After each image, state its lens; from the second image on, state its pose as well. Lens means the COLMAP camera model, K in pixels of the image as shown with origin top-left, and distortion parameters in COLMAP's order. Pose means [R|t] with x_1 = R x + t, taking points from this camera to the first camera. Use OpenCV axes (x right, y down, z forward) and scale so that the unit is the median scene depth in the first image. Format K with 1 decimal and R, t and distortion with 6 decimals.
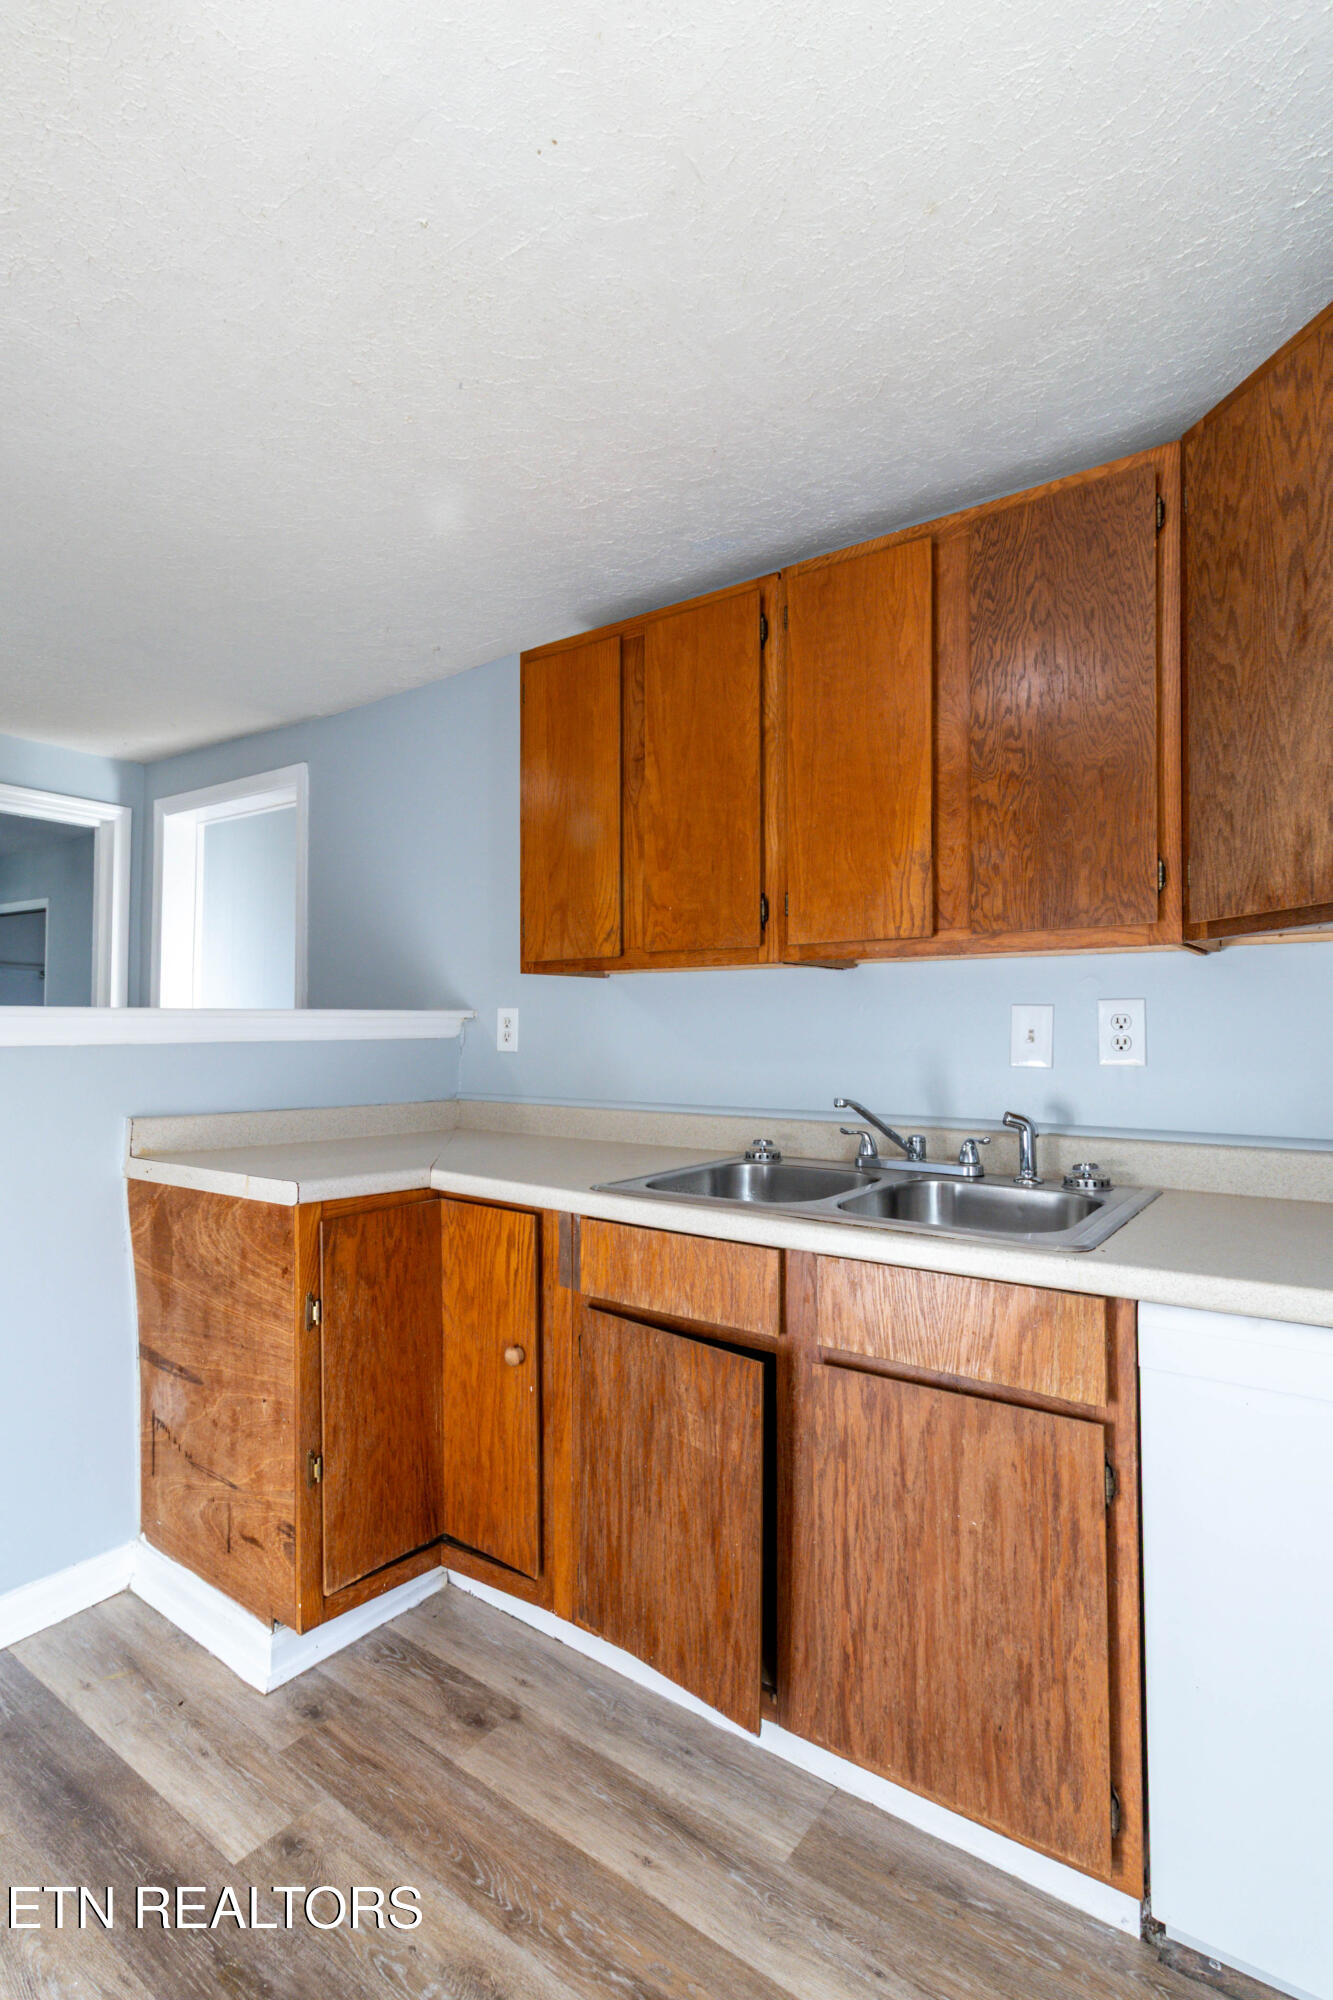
lens RADIAL K [[941.6, 0, 668.8], [0, 941.6, 1007.0], [0, 0, 1]] dist [0.001893, 0.001034]
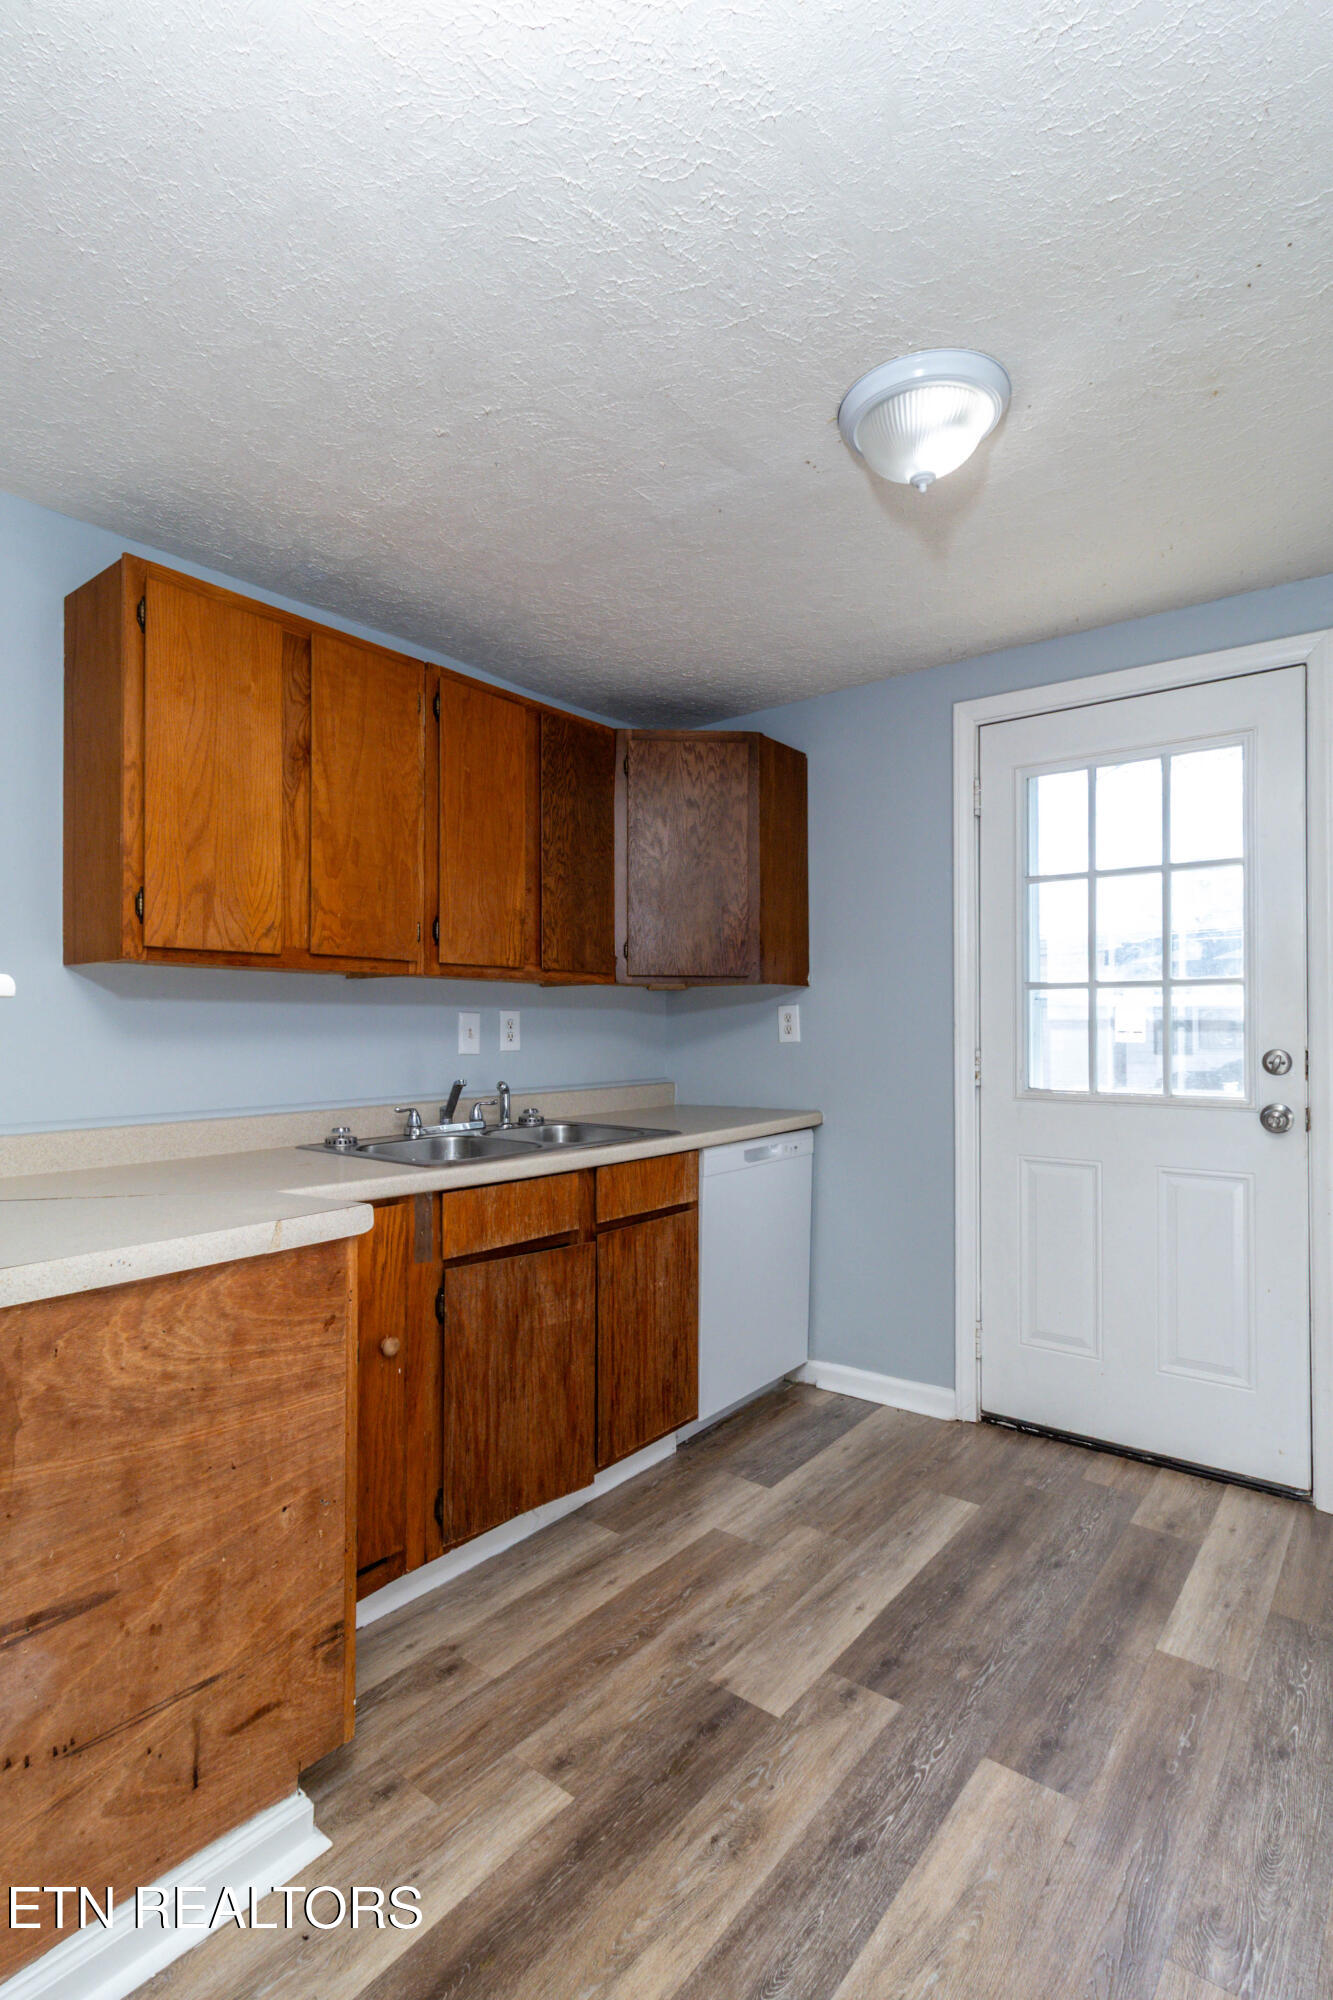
lens RADIAL K [[980.2, 0, 666.5], [0, 980.2, 1000.0], [0, 0, 1]] dist [-0.000641, 0.000711]
pose [[0.042516, 0.030617, 0.998627, -1.332750], [-0.016500, 0.999416, -0.029939, 0.022048], [-0.998960, -0.015204, 0.042996, 0.714922]]
